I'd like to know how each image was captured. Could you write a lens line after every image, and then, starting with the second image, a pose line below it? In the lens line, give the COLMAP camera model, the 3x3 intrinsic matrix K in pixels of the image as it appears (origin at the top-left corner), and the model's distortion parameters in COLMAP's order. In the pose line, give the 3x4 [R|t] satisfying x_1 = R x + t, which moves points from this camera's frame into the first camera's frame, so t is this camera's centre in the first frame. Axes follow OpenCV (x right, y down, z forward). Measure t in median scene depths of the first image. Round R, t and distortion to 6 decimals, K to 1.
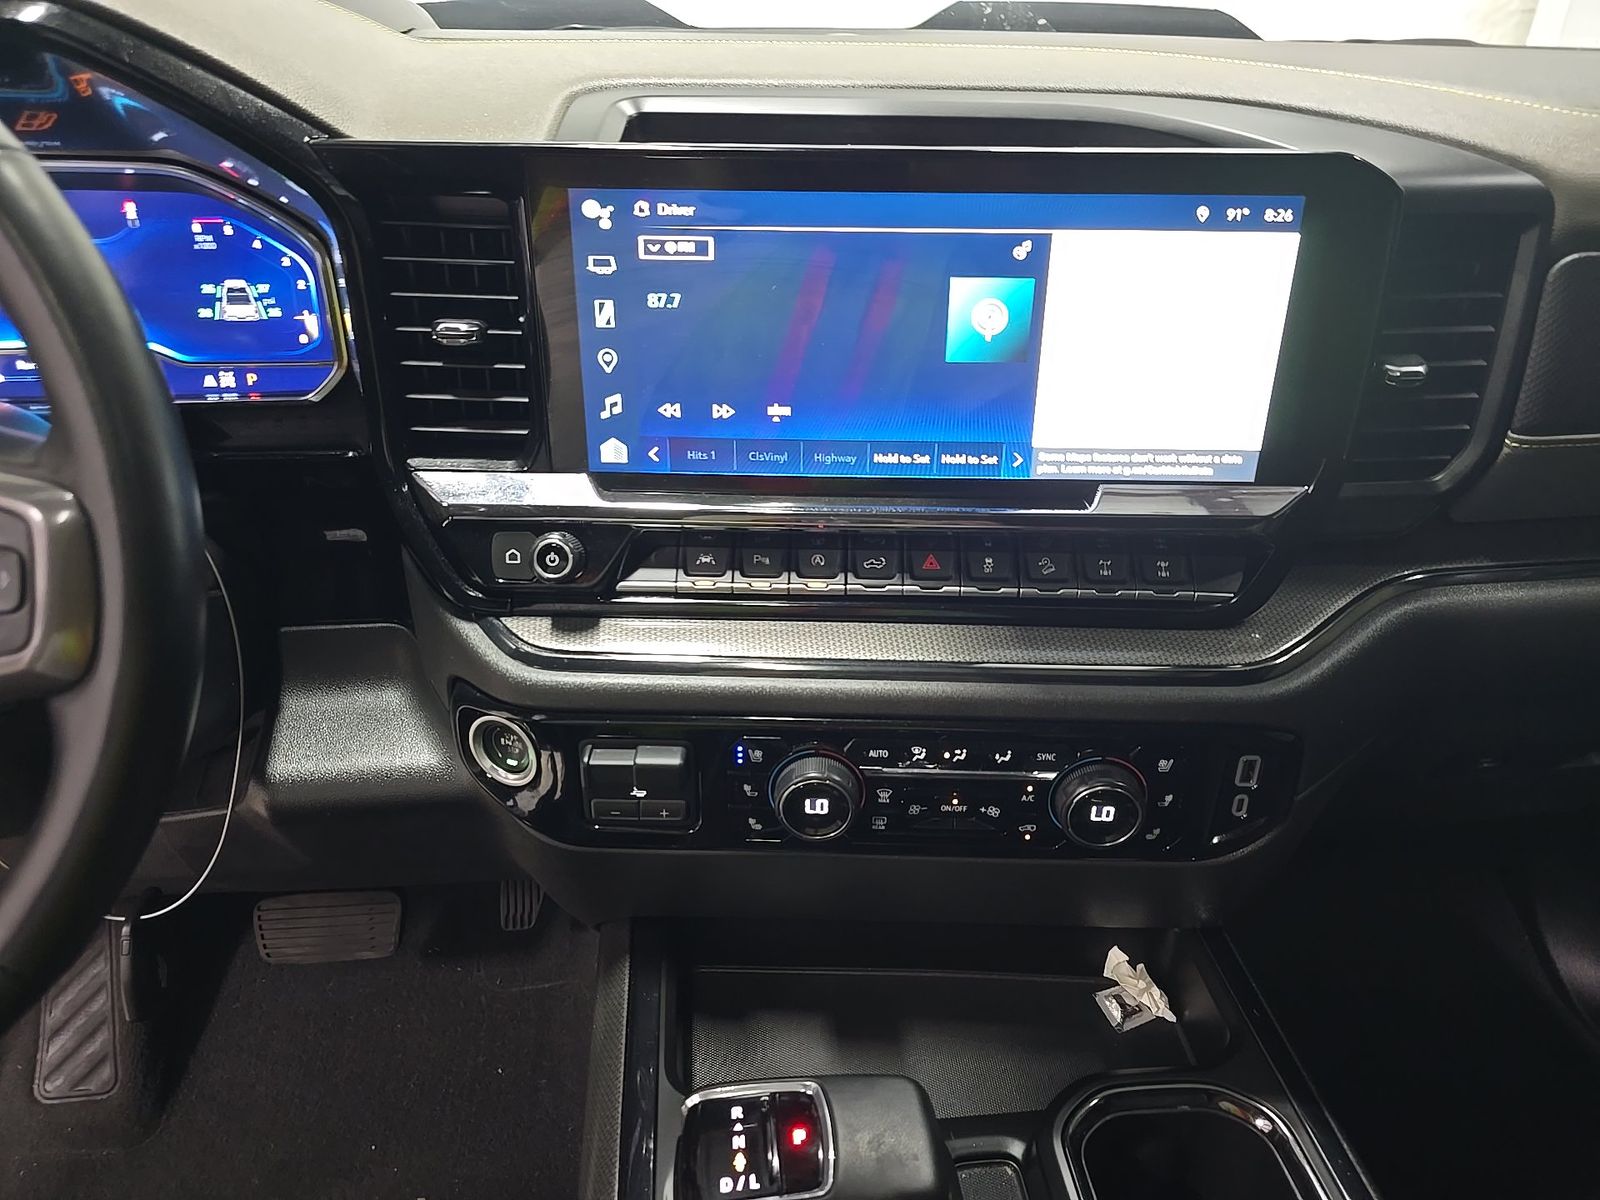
lens RADIAL K [[1070.0, 0, 801.2], [0, 1070.0, 606.9], [0, 0, 1]] dist [0.033642, -0.030137]
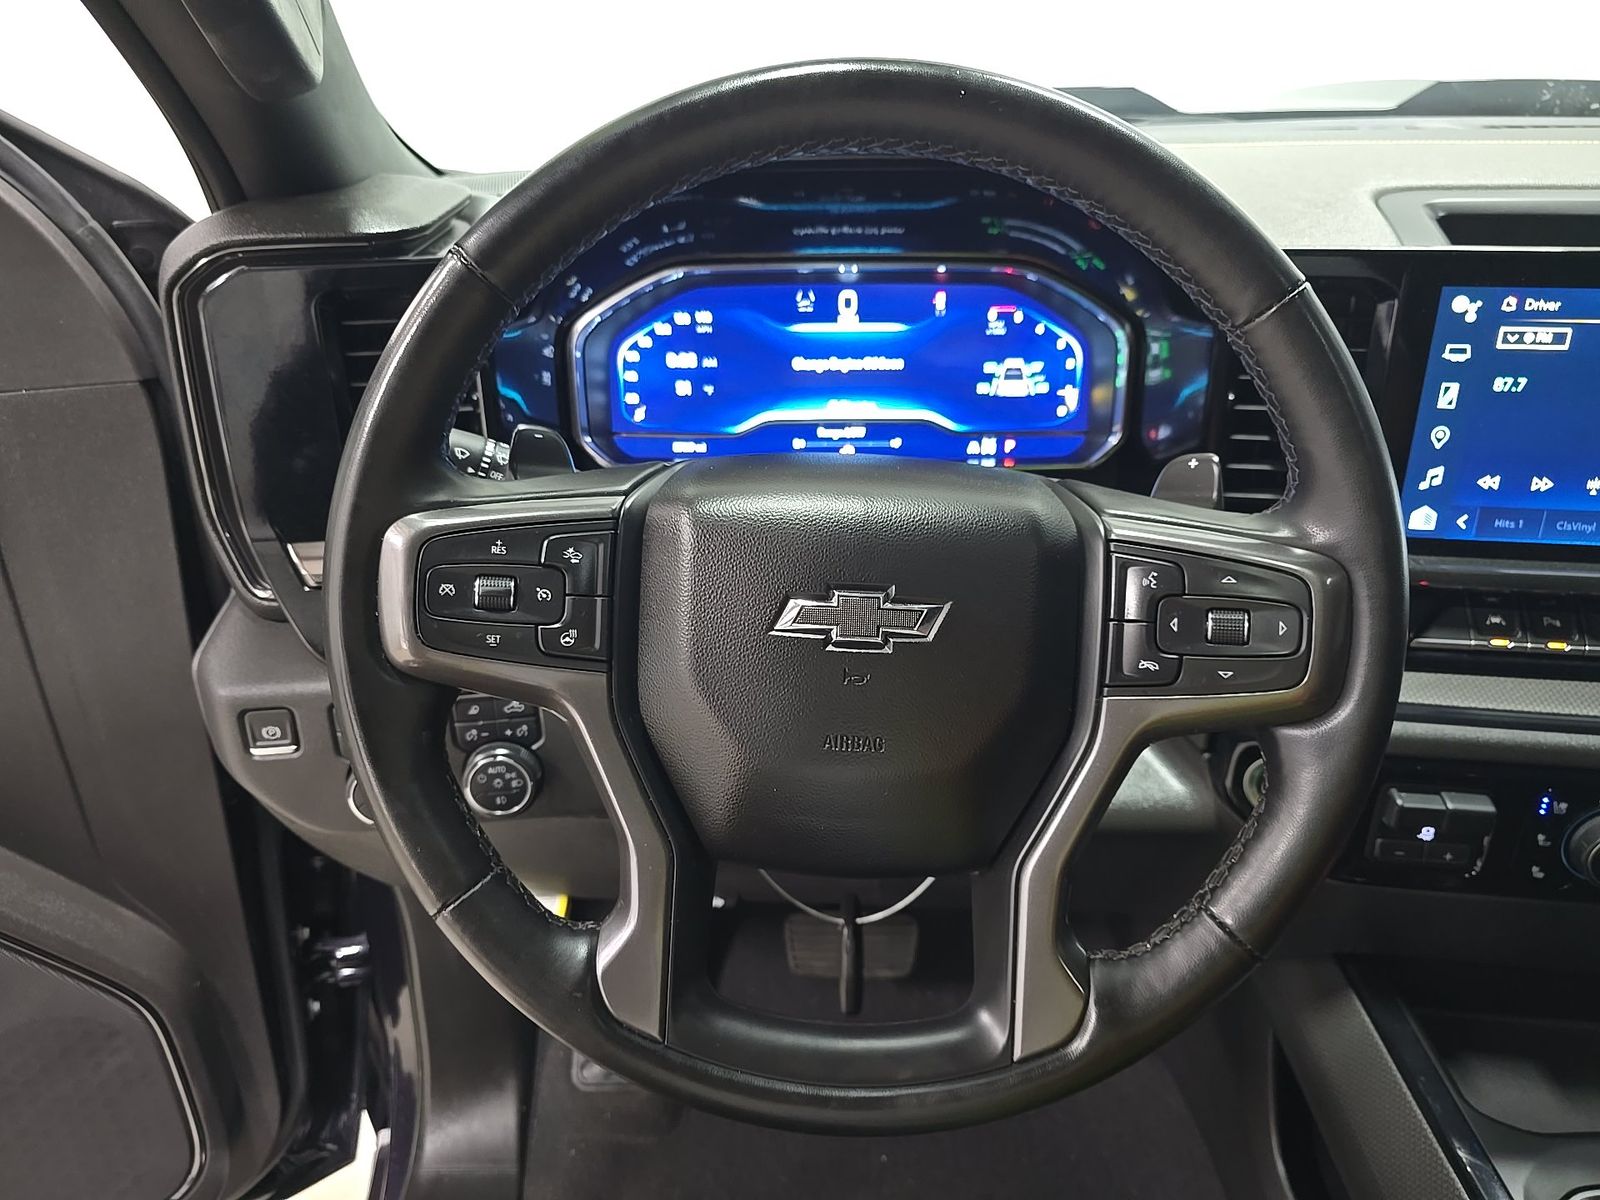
lens RADIAL K [[1077.5, 0, 797.7], [0, 1077.5, 593.0], [0, 0, 1]] dist [0.006927, -0.003410]
pose [[0.992653, 0.031584, -0.116798, -0.673037], [-0.037788, 0.997969, -0.051291, 0.010733], [0.114941, 0.055328, 0.991830, -0.157362]]
